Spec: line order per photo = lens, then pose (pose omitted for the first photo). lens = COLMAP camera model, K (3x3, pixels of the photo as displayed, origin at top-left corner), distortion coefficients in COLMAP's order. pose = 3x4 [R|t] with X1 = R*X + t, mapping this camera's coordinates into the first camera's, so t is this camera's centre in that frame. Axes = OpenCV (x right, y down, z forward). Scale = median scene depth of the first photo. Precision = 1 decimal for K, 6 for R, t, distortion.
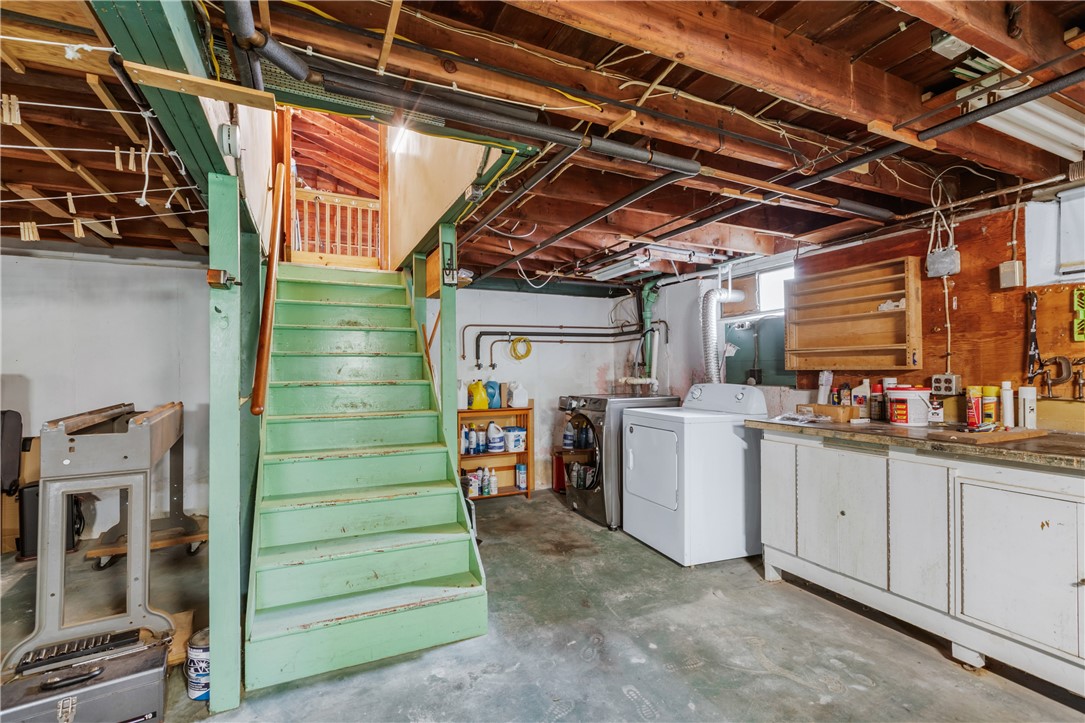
lens RADIAL K [[495.5, 0, 542.7], [0, 495.5, 361.8], [0, 0, 1]] dist [0.000415, 0.000291]
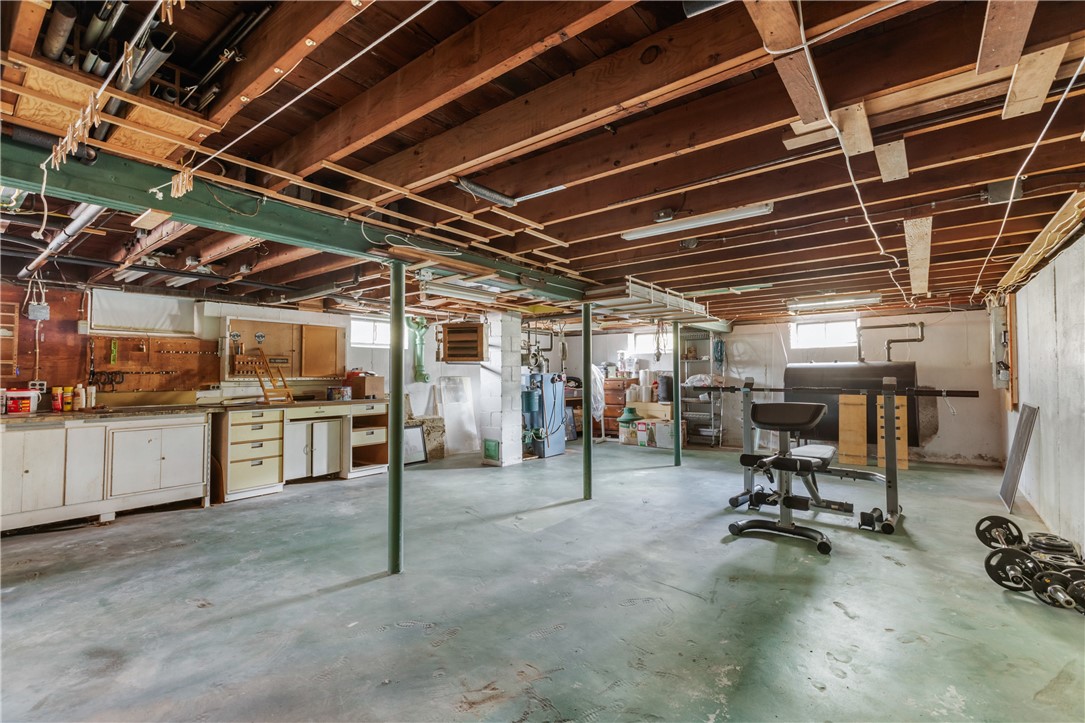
lens RADIAL K [[495.5, 0, 540.5], [0, 495.5, 362.9], [0, 0, 1]] dist [0.000415, 0.000291]
pose [[-0.451455, 0.032105, 0.891716, -1.455932], [-0.001125, 0.999331, -0.036549, 0.025685], [-0.892293, -0.017503, -0.451117, 0.281655]]
